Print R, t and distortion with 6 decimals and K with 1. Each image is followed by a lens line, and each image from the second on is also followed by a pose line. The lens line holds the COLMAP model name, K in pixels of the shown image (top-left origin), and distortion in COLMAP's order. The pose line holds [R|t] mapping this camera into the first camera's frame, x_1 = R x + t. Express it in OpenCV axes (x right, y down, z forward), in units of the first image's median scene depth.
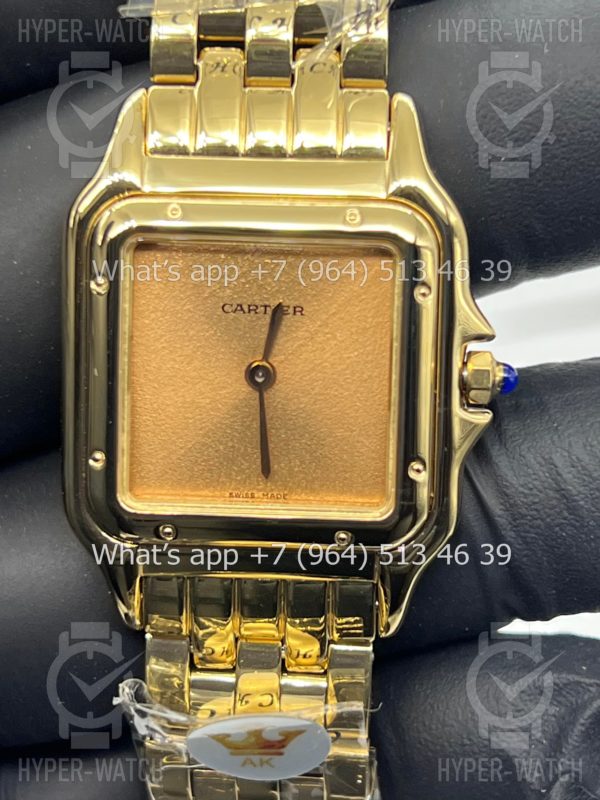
lens RADIAL K [[1968.8, 0, 297.7], [0, 1968.8, 396.0], [0, 0, 1]] dist [0.255750, 0.000000]
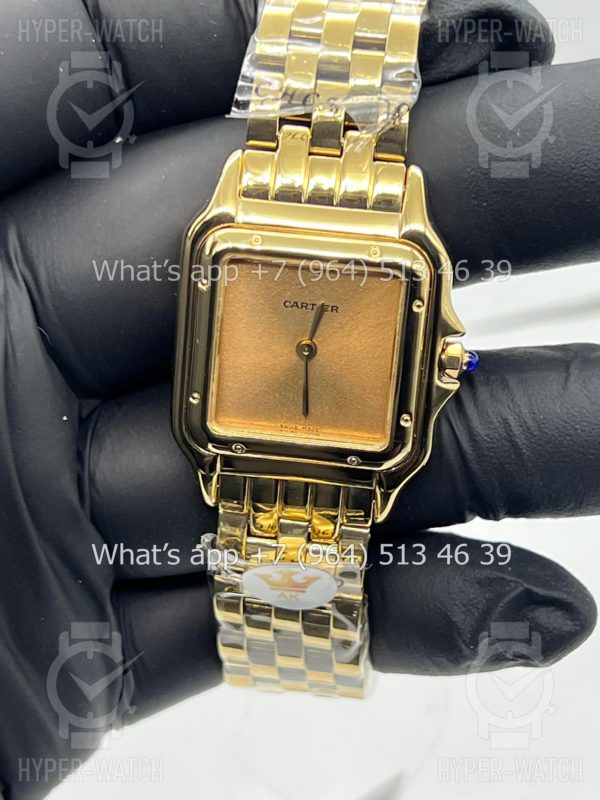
lens RADIAL K [[1968.8, 0, 301.1], [0, 1968.8, 401.5], [0, 0, 1]] dist [0.255750, 0.000000]
pose [[0.997341, 0.069425, -0.022157, 0.012906], [-0.065949, 0.989196, 0.130930, -0.166471], [0.031008, -0.129120, 0.991144, -0.488549]]
